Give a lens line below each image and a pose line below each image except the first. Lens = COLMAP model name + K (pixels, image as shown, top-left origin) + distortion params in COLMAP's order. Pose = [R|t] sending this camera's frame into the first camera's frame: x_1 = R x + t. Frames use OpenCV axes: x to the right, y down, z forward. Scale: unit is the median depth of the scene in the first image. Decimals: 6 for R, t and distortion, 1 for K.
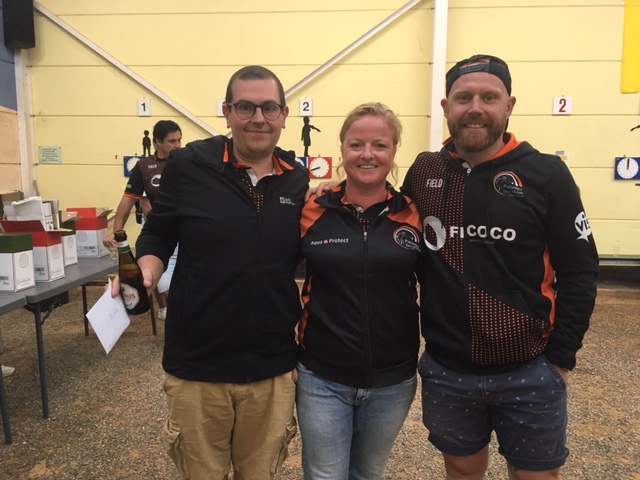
lens RADIAL K [[544.4, 0, 320.0], [0, 544.4, 243.5], [0, 0, 1]] dist [0.071714, -0.109255]
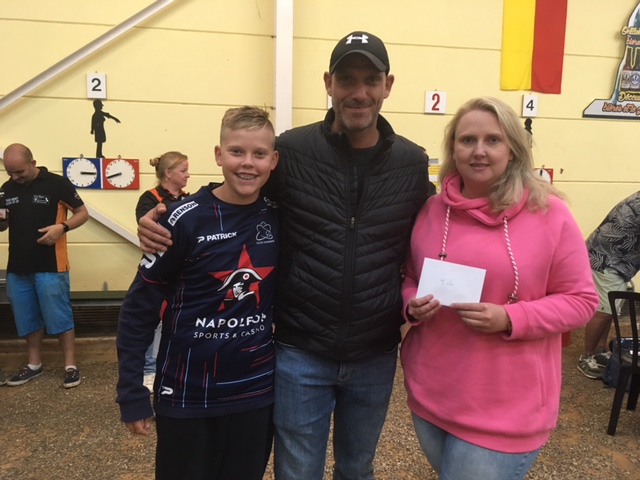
lens RADIAL K [[544.4, 0, 320.0], [0, 544.4, 243.5], [0, 0, 1]] dist [0.071714, -0.109255]
pose [[0.966189, -0.018615, 0.257164, 0.066785], [0.021445, 0.999736, -0.008205, -0.041009], [-0.256943, 0.013442, 0.966333, 0.271307]]
